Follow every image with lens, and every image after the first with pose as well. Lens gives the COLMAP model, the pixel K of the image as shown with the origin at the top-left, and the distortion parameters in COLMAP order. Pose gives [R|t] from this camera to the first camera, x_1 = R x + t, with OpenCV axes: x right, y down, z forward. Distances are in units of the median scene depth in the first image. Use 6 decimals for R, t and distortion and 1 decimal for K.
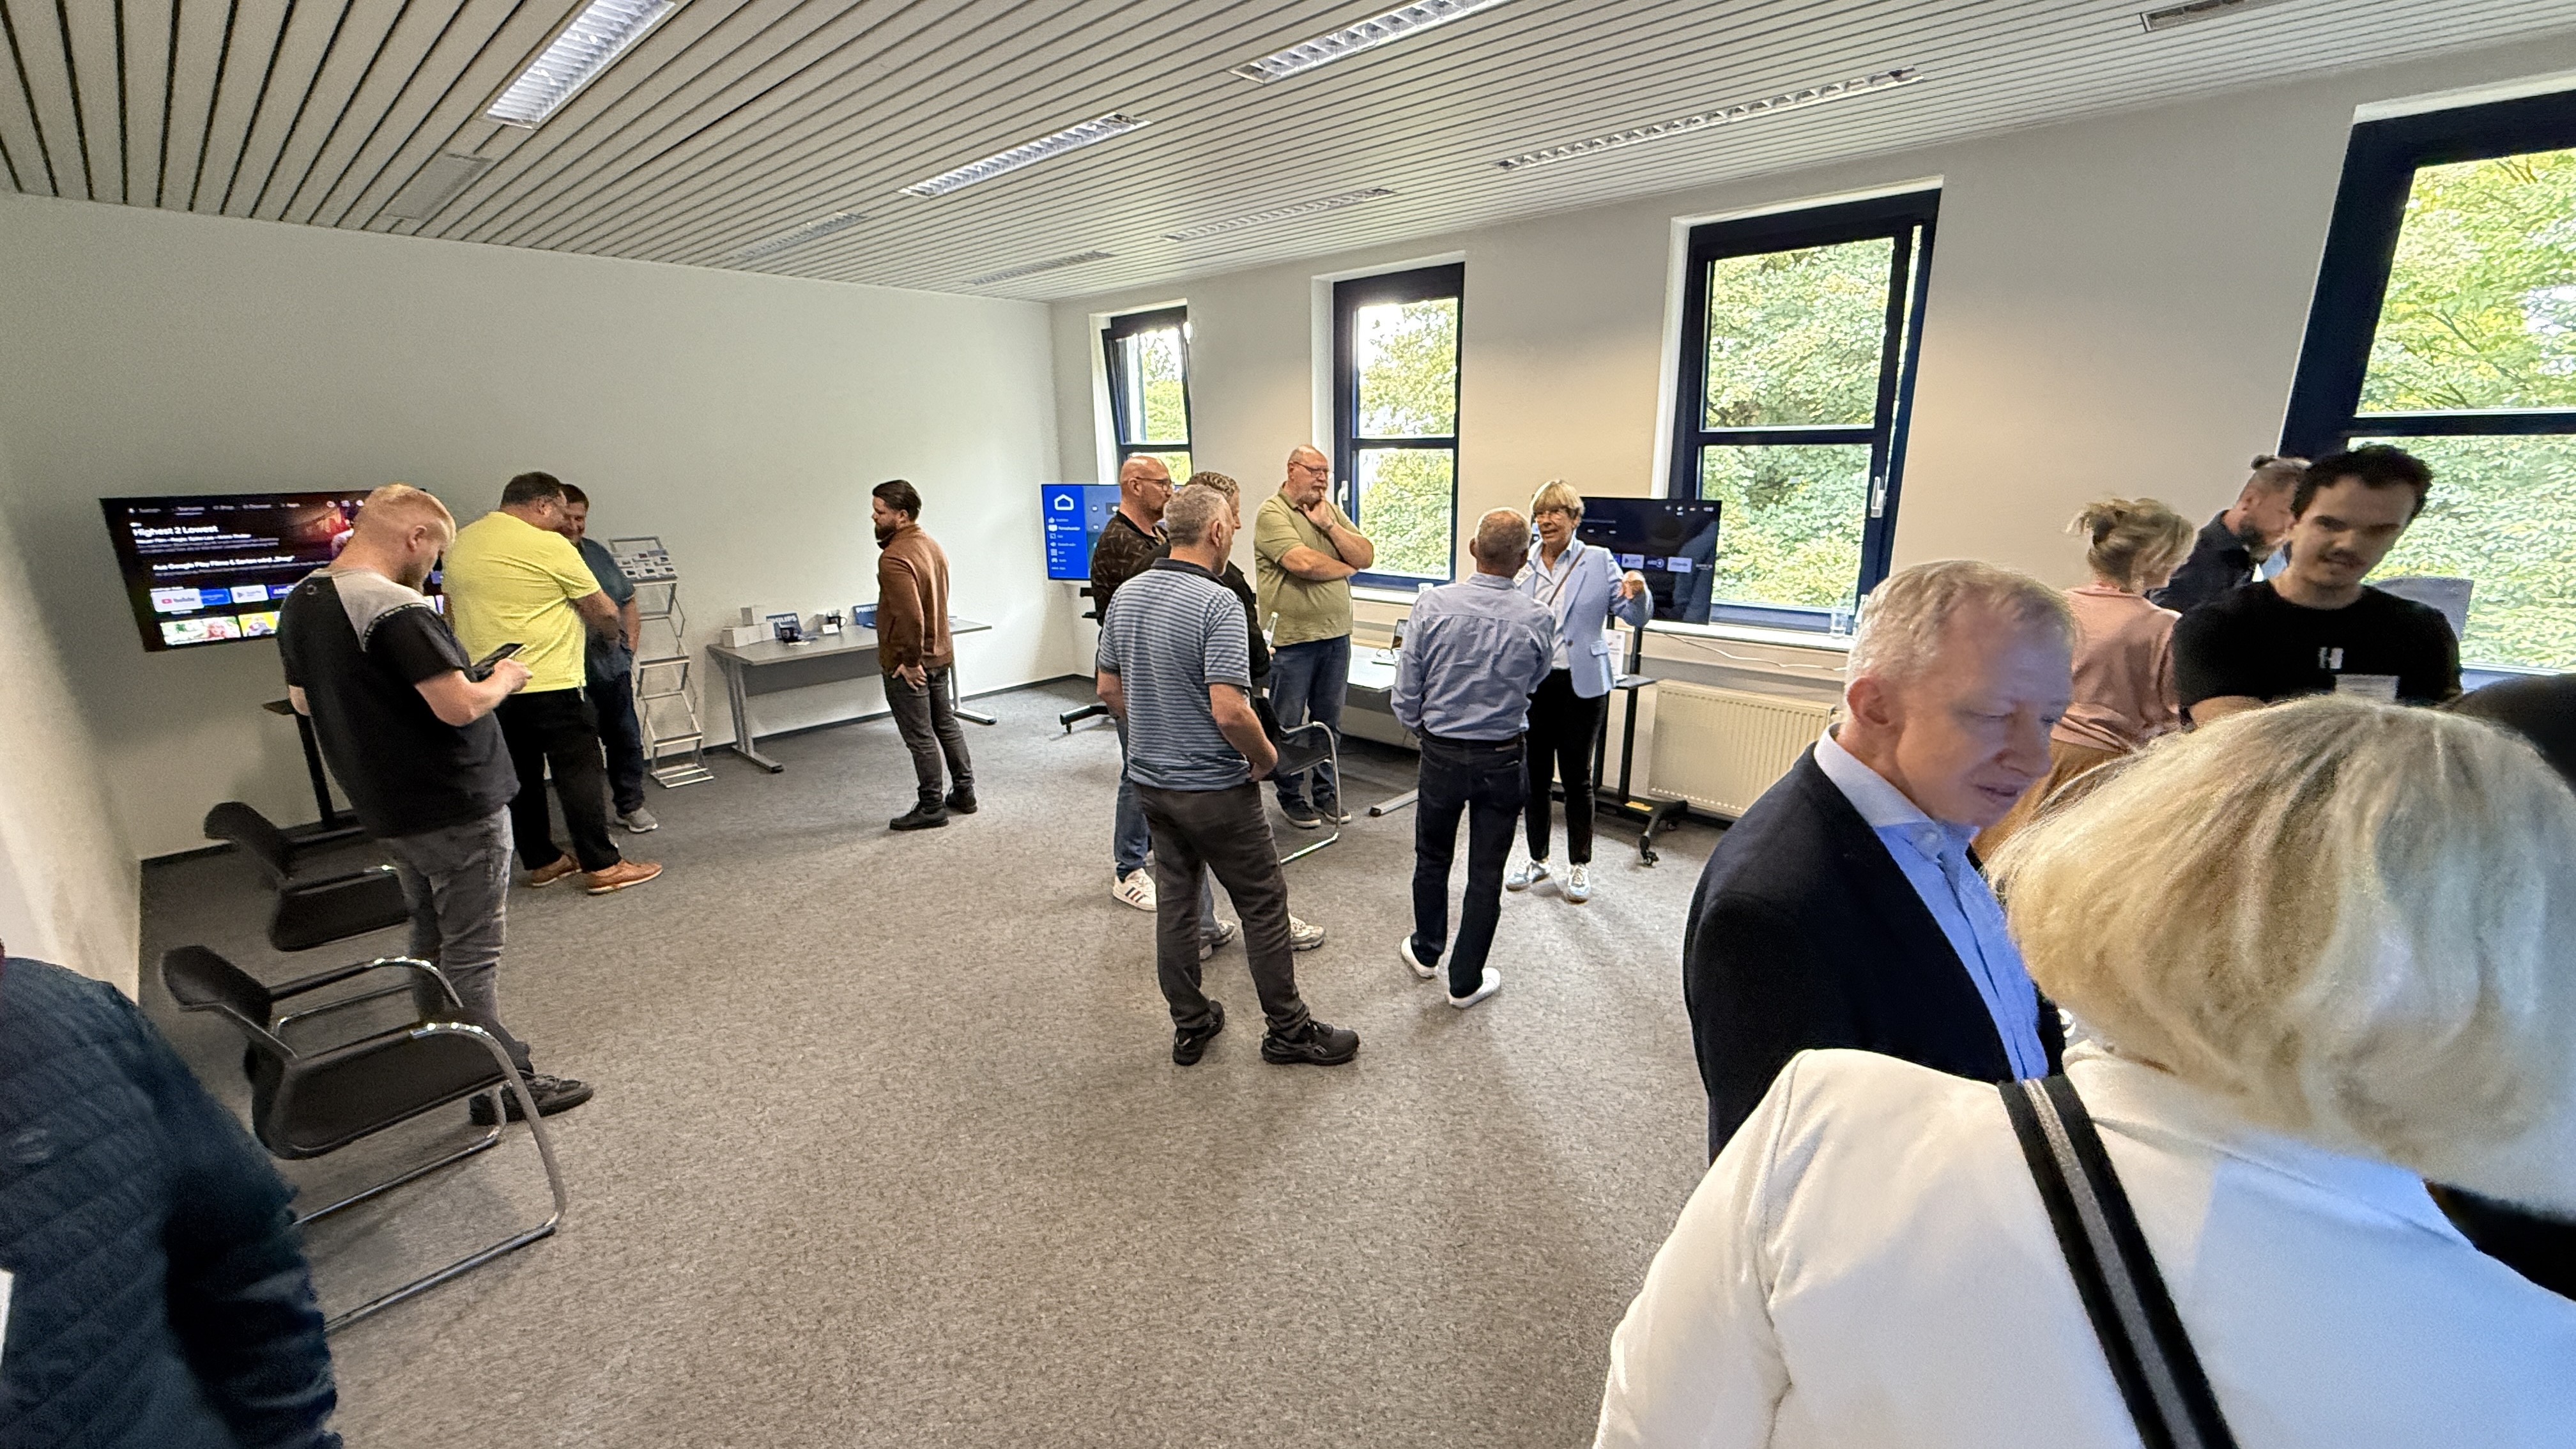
lens RADIAL K [[1026.5, 0, 1291.9], [0, 1026.5, 727.1], [0, 0, 1]] dist [-0.000209, -0.000526]
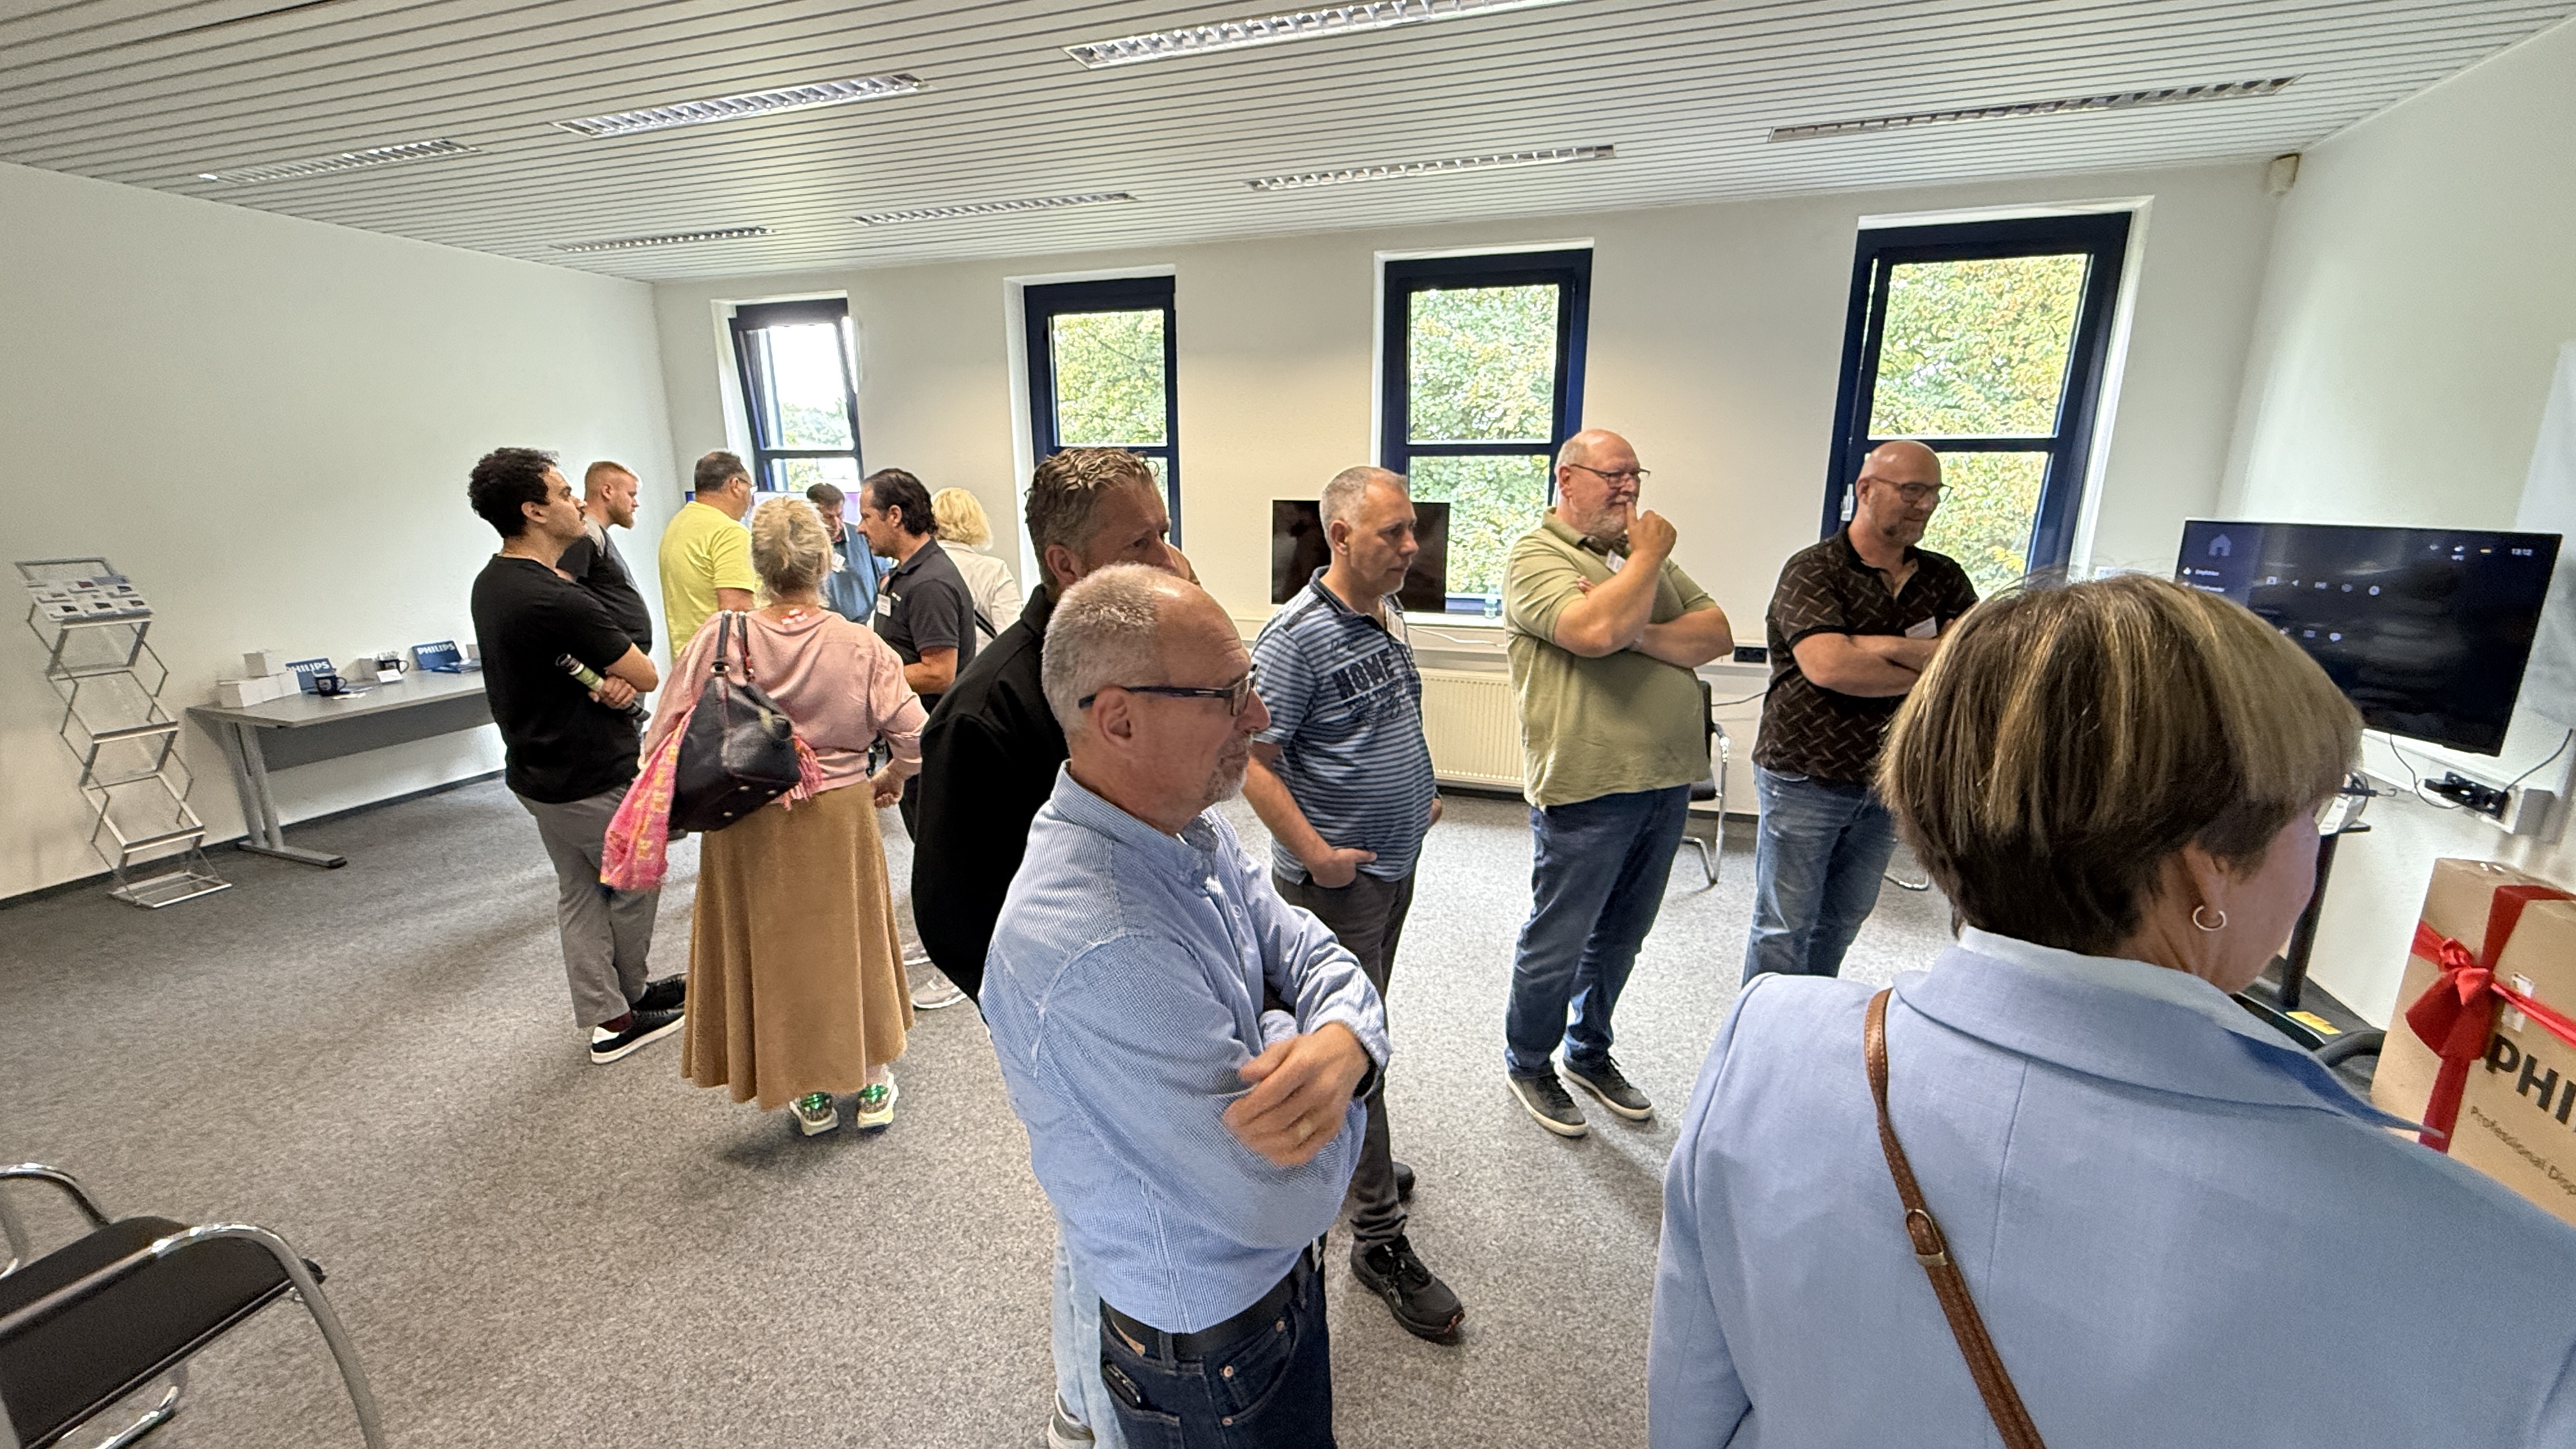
lens RADIAL K [[1026.5, 0, 1271.5], [0, 1026.5, 728.5], [0, 0, 1]] dist [-0.000209, -0.000526]
pose [[0.914756, -0.082991, 0.395391, -0.162926], [0.092979, 0.995649, -0.006129, 0.011497], [-0.393162, 0.042369, 0.918492, 0.033123]]
